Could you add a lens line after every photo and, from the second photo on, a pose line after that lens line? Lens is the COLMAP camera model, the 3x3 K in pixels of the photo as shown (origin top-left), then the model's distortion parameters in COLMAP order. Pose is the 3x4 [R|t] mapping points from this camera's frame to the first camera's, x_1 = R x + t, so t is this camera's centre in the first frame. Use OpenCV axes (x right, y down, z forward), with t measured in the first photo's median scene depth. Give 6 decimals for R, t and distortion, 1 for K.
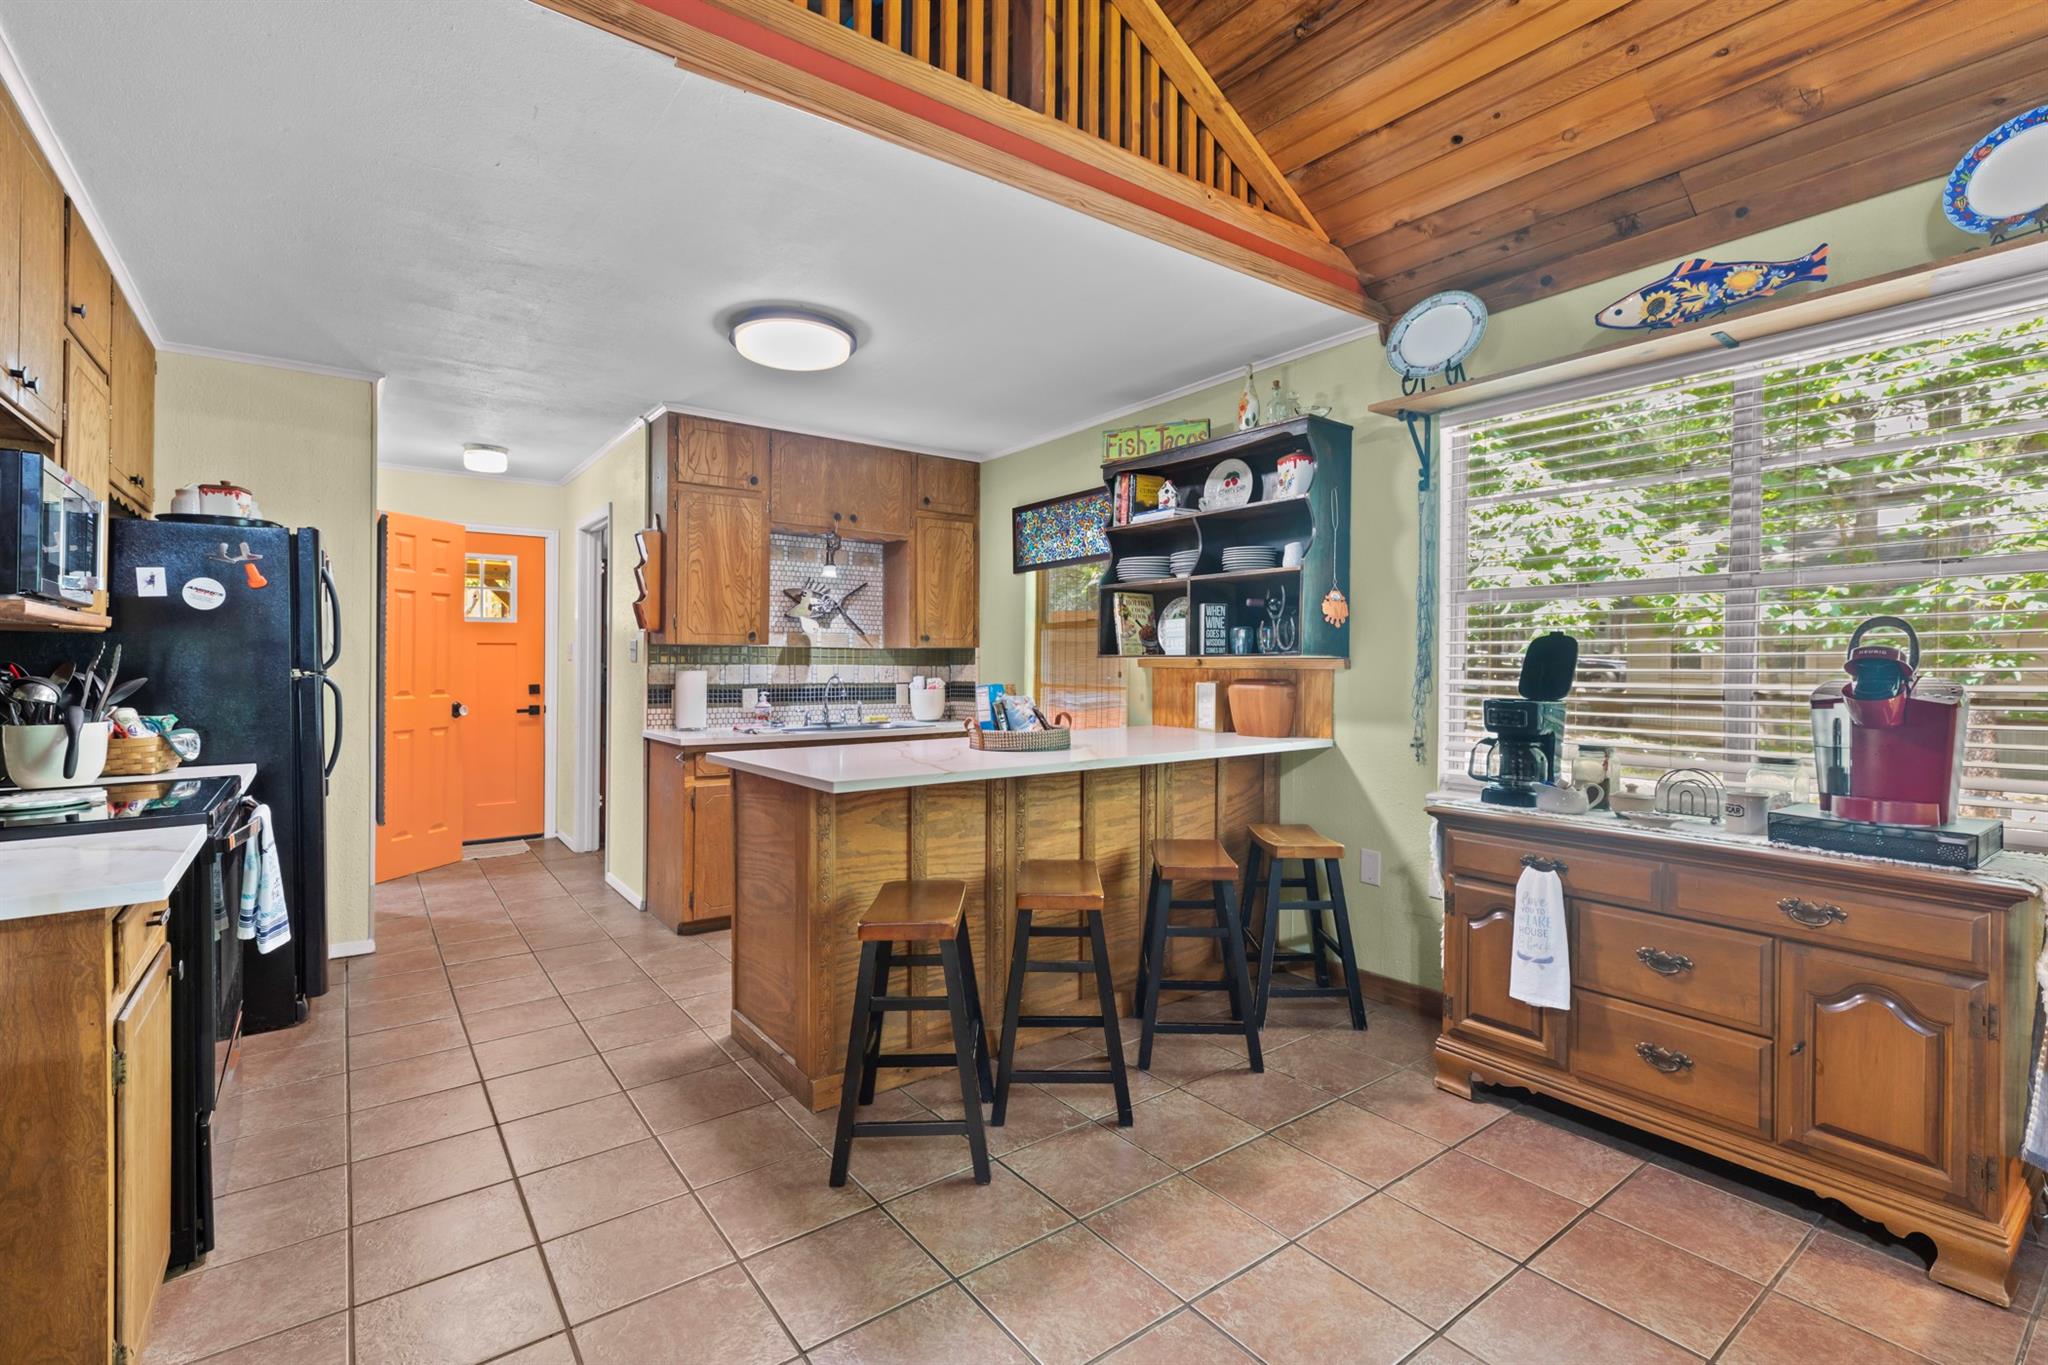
lens RADIAL K [[929.5, 0, 1024.9], [0, 929.5, 669.6], [0, 0, 1]] dist [-0.001344, -0.000079]
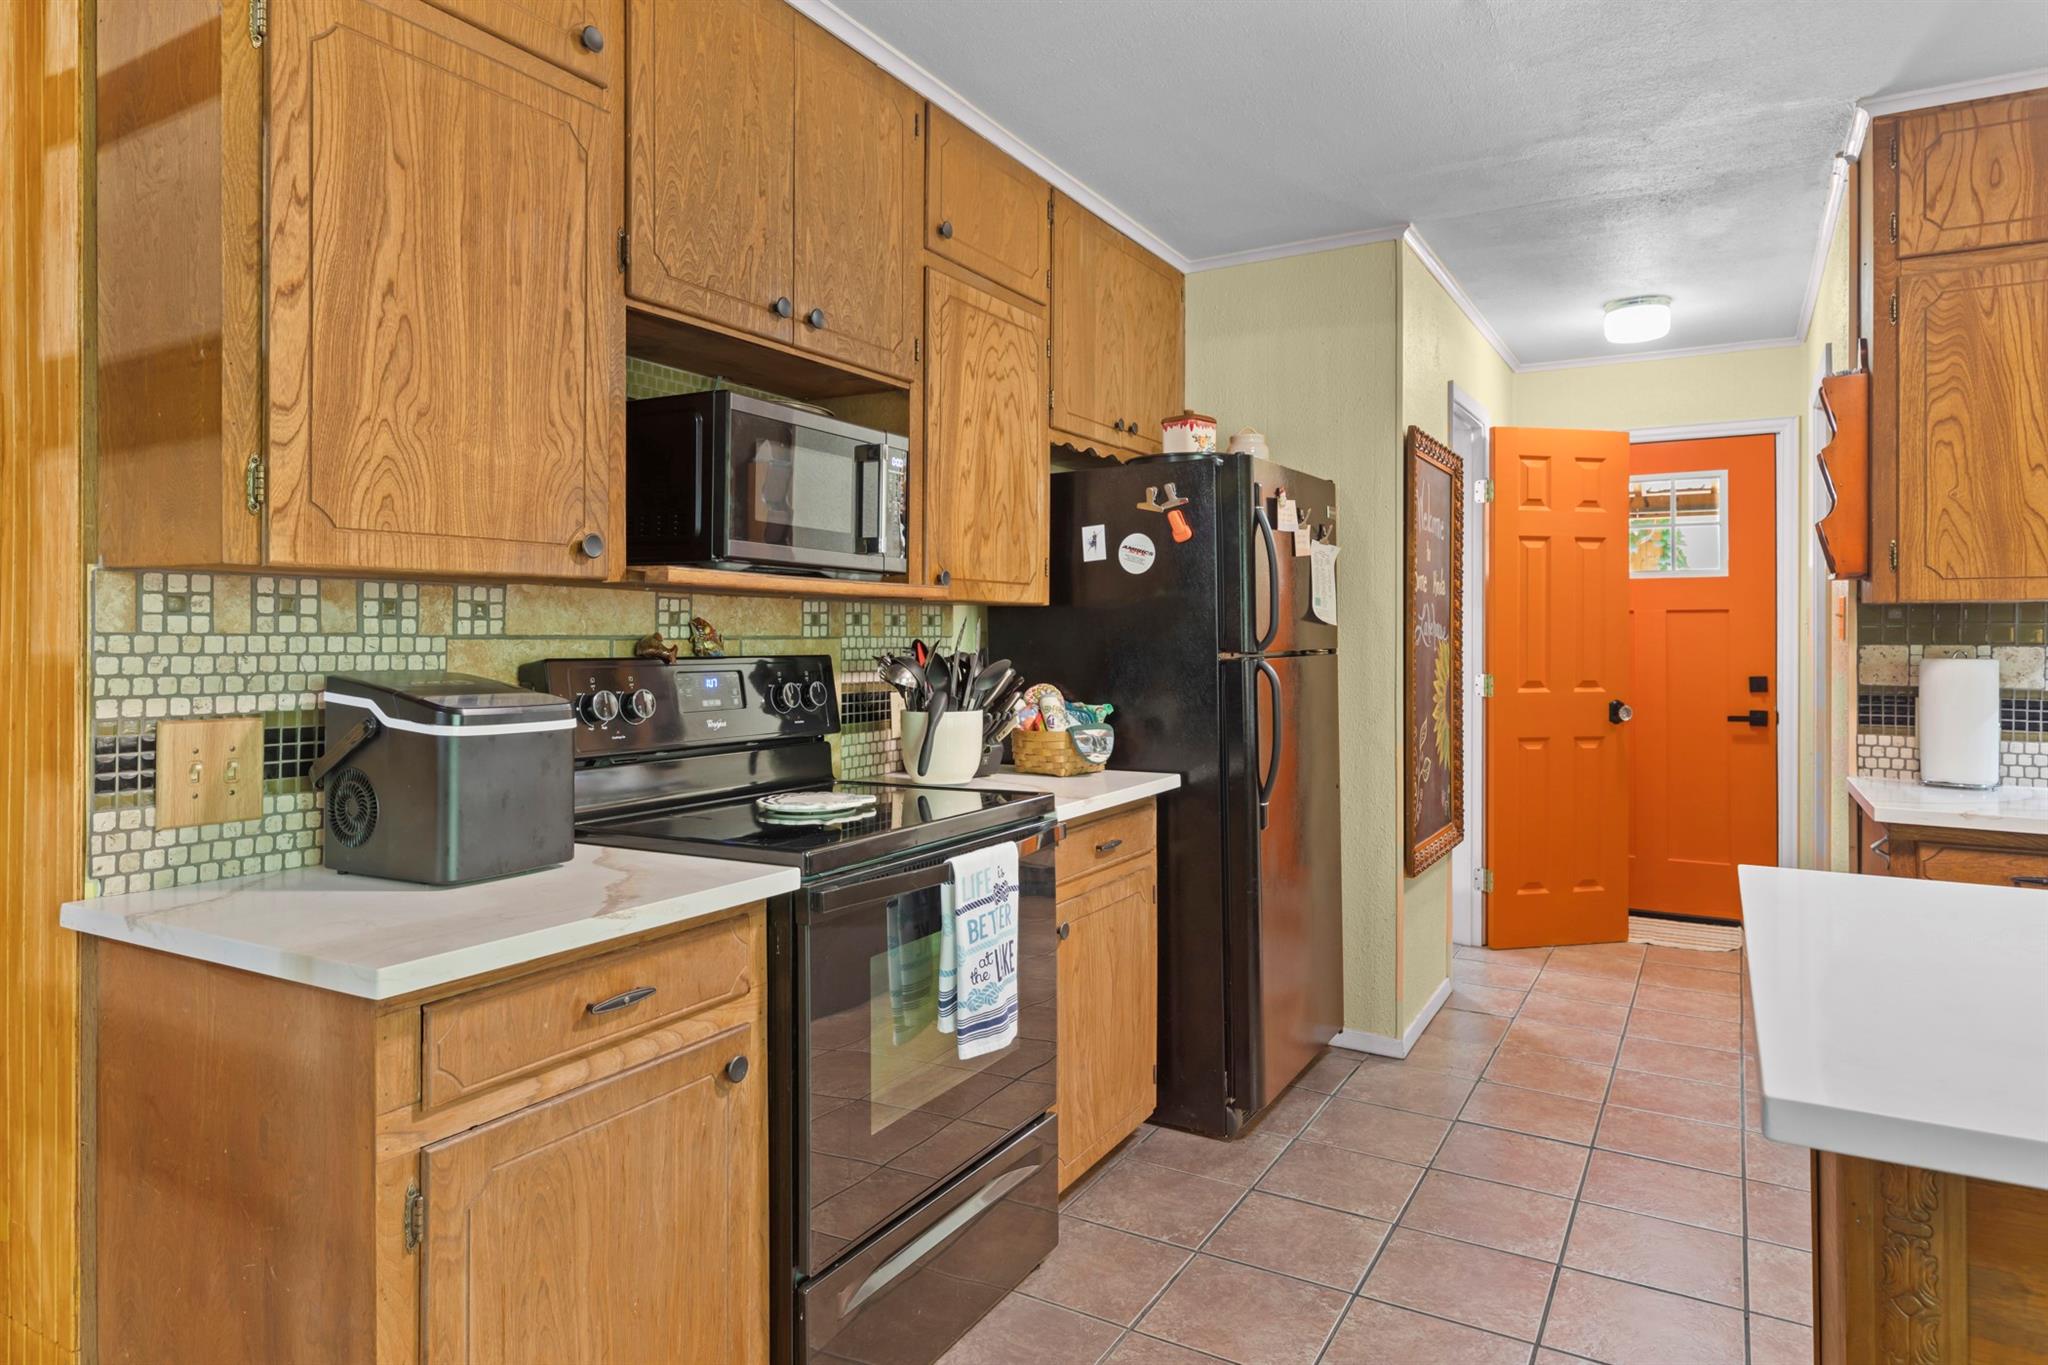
lens RADIAL K [[1199.3, 0, 1030.1], [0, 1199.3, 636.9], [0, 0, 1]] dist [0.006270, -0.002056]
pose [[0.395541, -0.001704, -0.918447, 0.012711], [-0.007735, 0.999957, -0.005186, -0.003264], [0.918416, 0.009155, 0.395510, 0.349611]]
